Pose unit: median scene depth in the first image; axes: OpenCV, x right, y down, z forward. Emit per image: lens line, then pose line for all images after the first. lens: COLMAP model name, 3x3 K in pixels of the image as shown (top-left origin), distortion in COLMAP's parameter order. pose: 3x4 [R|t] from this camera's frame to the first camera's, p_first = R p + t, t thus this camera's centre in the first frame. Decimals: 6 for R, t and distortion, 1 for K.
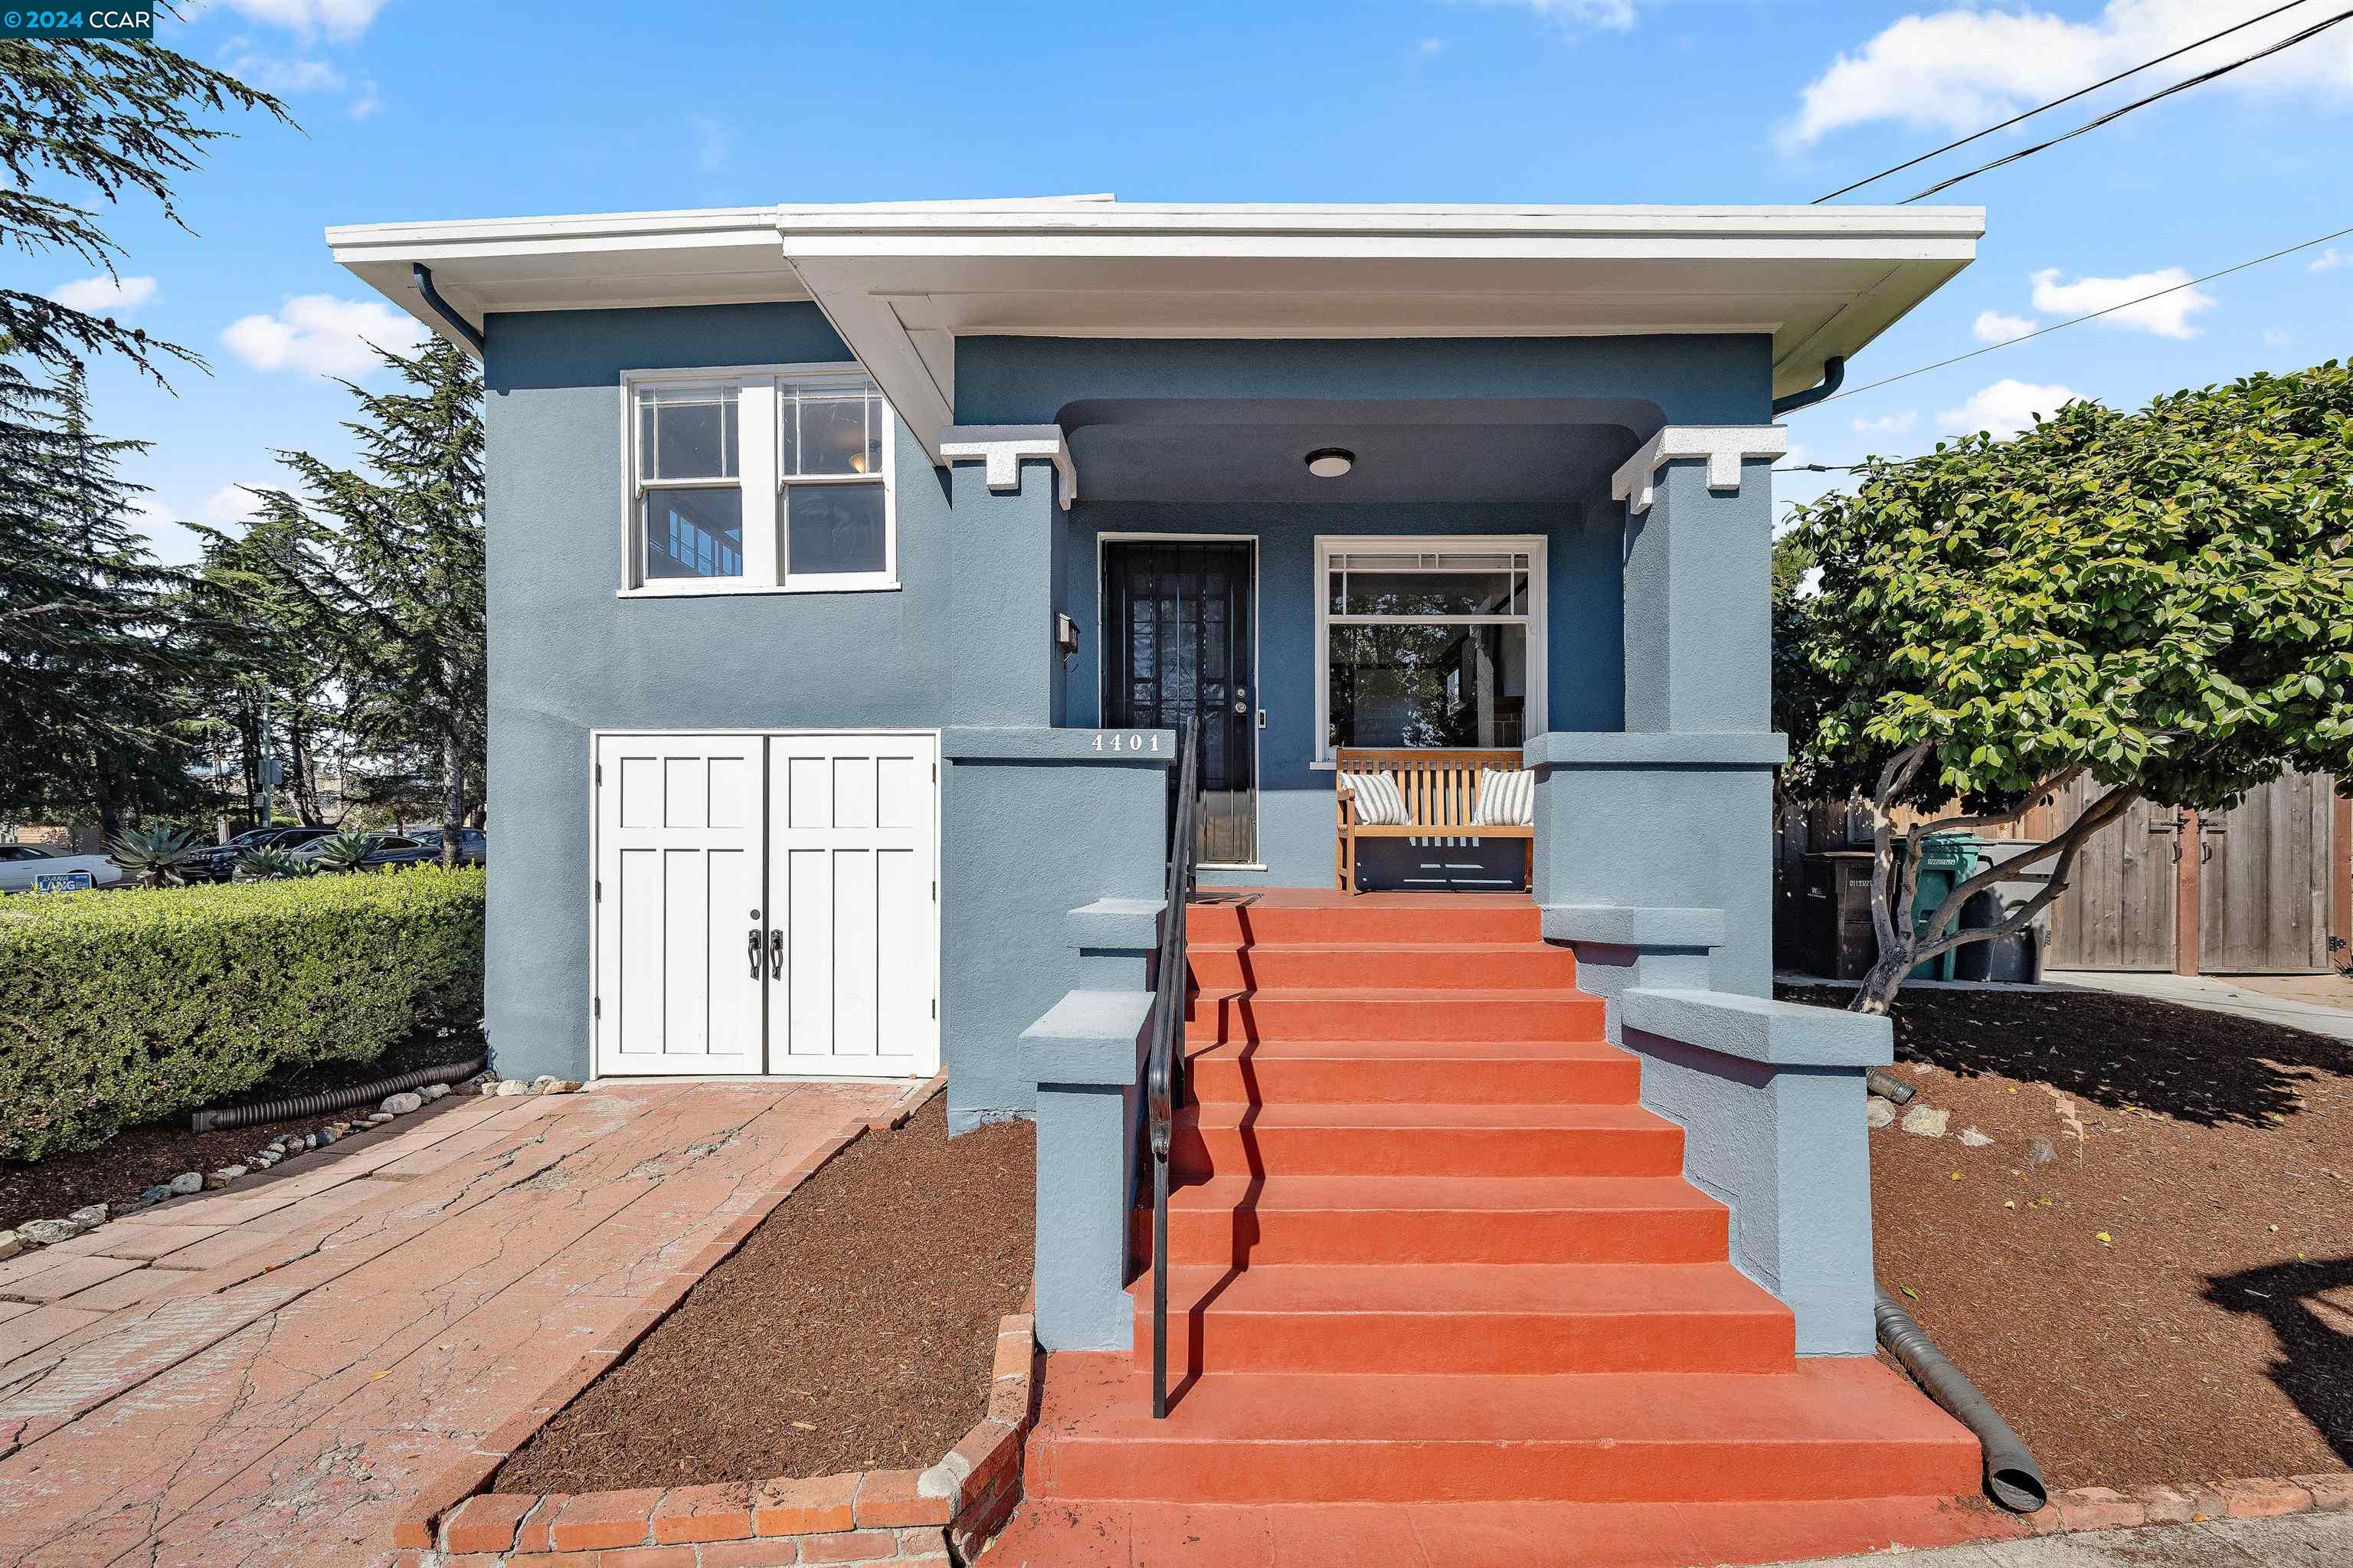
lens RADIAL K [[923.1, 0, 1157.2], [0, 923.1, 886.2], [0, 0, 1]] dist [-0.000429, -0.000595]
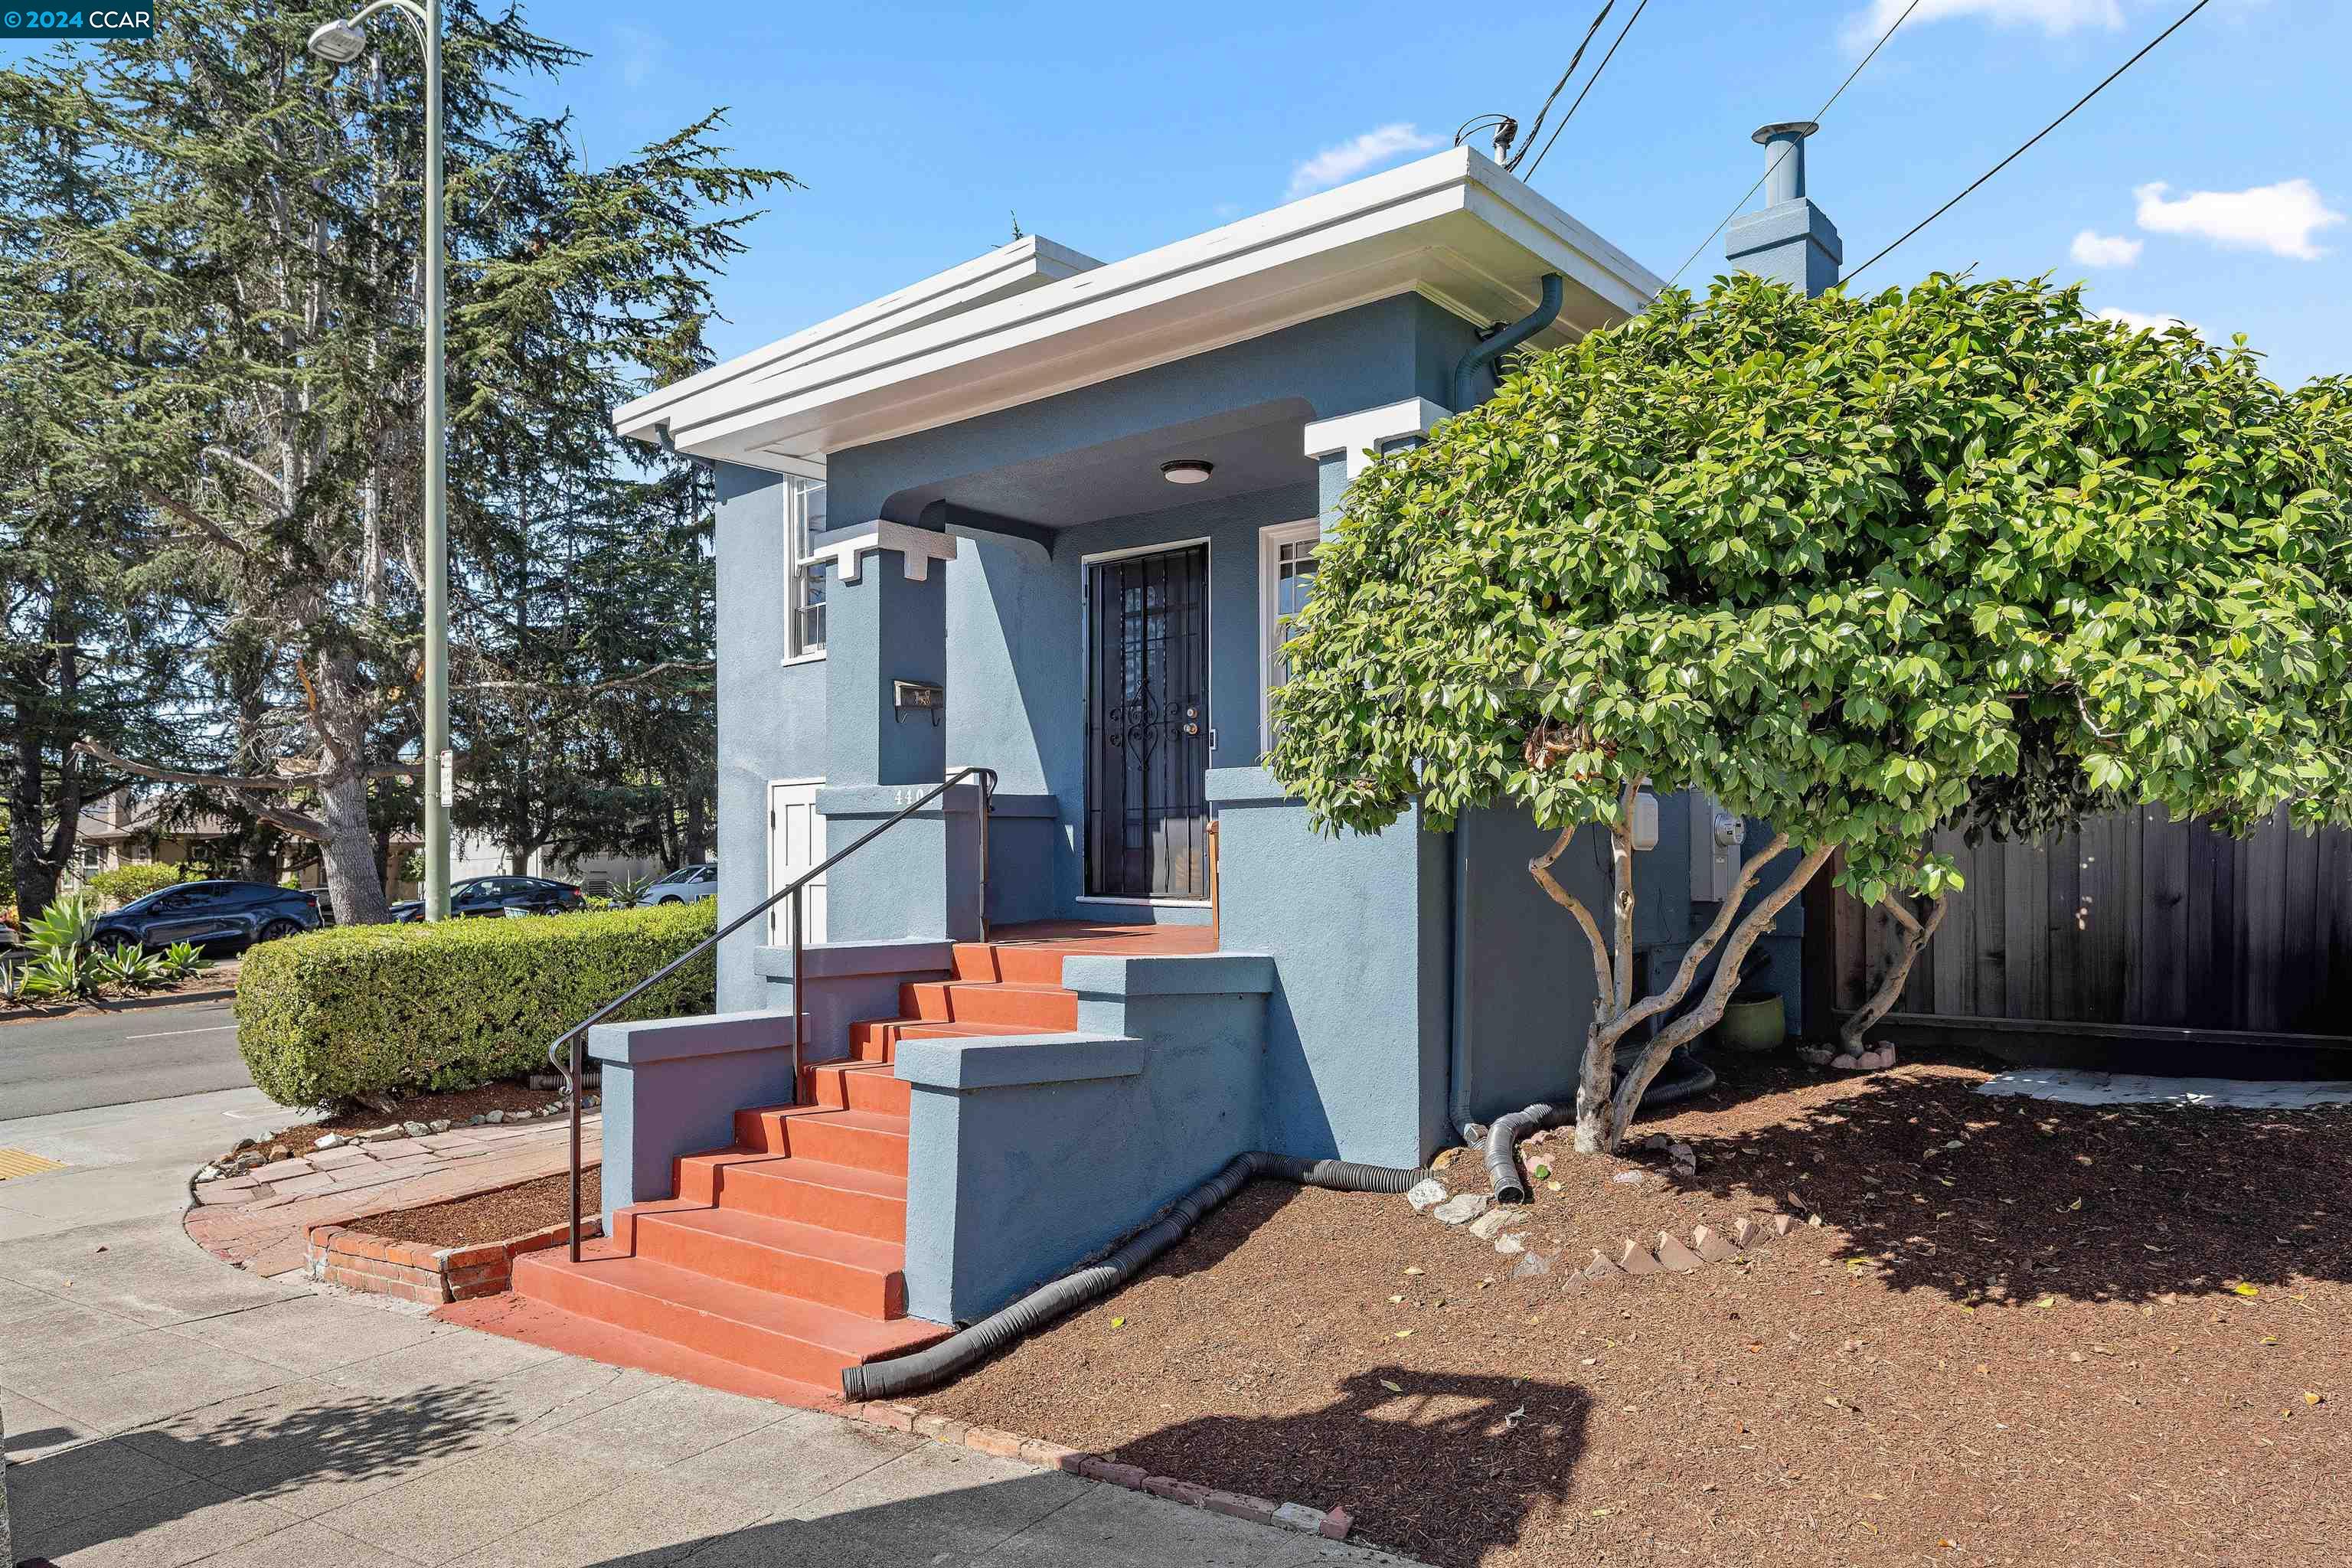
lens RADIAL K [[1467.7, 0, 1181.9], [0, 1467.7, 904.9], [0, 0, 1]] dist [0.002749, 0.001435]
pose [[0.793897, 0.006227, -0.608020, 1.267364], [-0.005964, 0.999979, 0.002454, -0.030283], [0.608022, 0.001678, 0.793918, -0.205465]]
